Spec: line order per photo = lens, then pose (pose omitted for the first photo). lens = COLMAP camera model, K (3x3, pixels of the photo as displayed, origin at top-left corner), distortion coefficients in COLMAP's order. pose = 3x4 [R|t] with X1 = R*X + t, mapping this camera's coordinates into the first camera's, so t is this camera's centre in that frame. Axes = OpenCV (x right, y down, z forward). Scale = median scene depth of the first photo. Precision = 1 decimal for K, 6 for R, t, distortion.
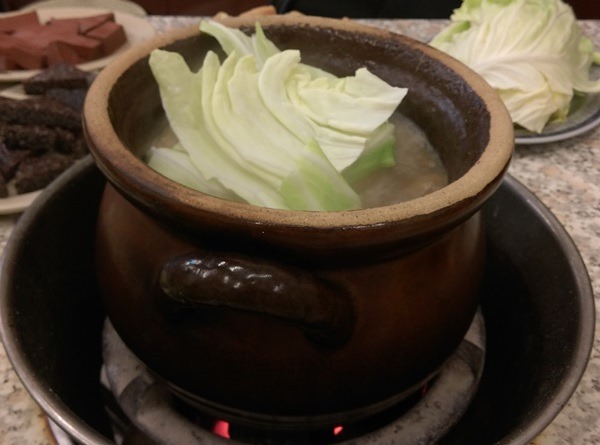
lens RADIAL K [[654.2, 0, 300.0], [0, 654.2, 222.5], [0, 0, 1]] dist [0.012203, -0.000106]
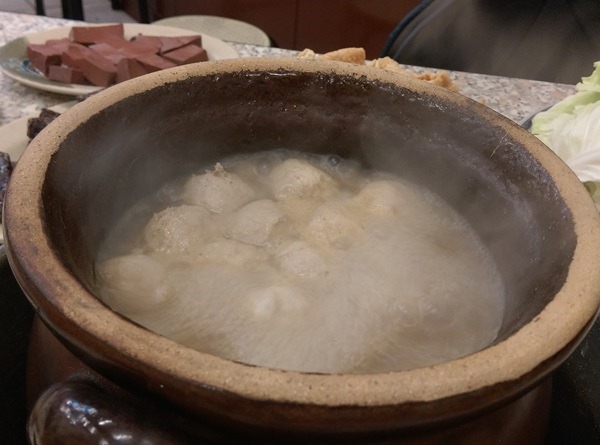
lens RADIAL K [[654.2, 0, 300.0], [0, 654.2, 222.5], [0, 0, 1]] dist [0.012203, -0.000106]
pose [[0.972448, 0.157754, -0.171638, 0.113529], [-0.166191, 0.985441, -0.035859, -0.100406], [0.163482, 0.063396, 0.984507, 0.256078]]
